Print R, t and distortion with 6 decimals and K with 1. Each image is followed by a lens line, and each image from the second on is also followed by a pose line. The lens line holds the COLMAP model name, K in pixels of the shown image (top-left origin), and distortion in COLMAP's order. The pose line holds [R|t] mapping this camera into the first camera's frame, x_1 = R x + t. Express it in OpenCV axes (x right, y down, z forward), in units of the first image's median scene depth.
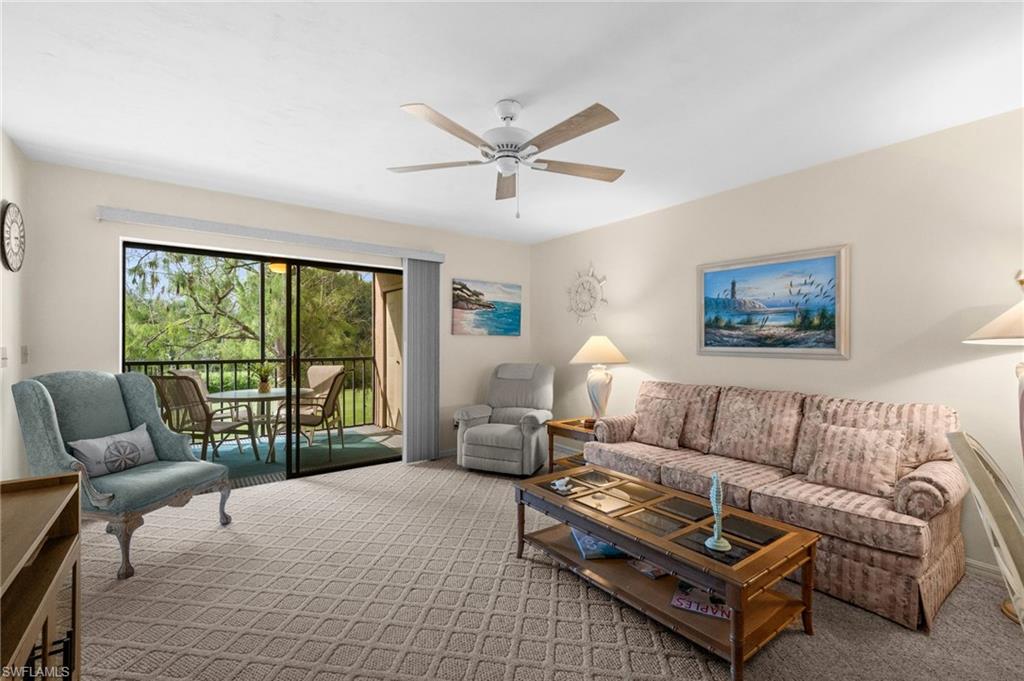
lens RADIAL K [[442.4, 0, 514.5], [0, 442.4, 339.5], [0, 0, 1]] dist [0.003275, 0.000595]
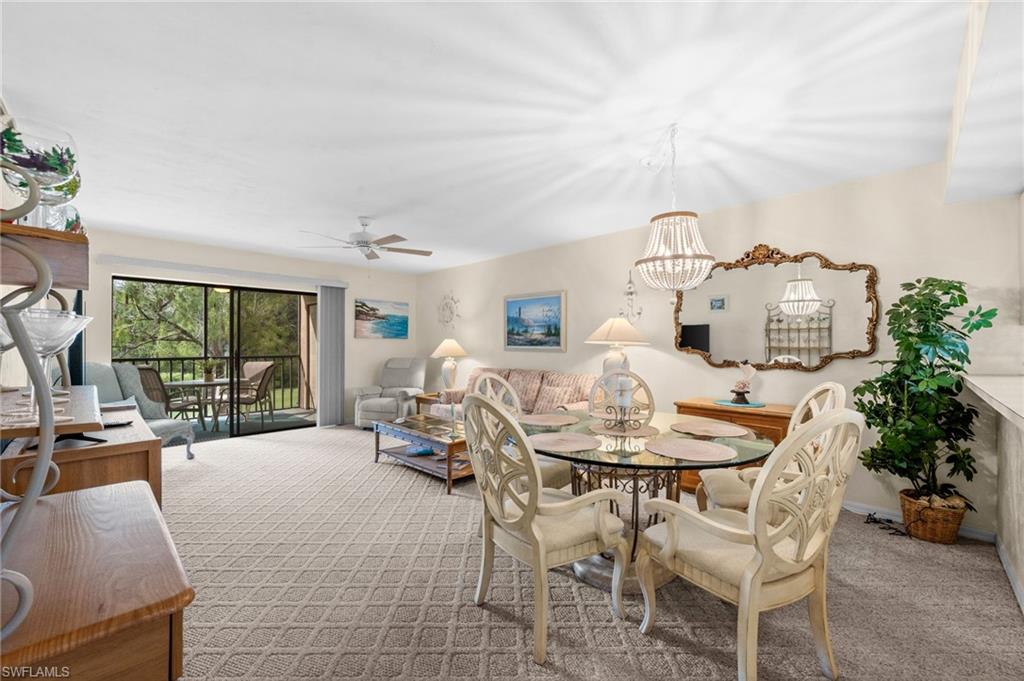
lens RADIAL K [[411.8, 0, 514.3], [0, 411.8, 338.8], [0, 0, 1]] dist [-0.001326, 0.000355]
pose [[0.988056, 0.000143, 0.154093, 0.173583], [0.000723, 0.999984, -0.005569, -0.000977], [-0.154091, 0.005614, 0.988041, -0.419331]]
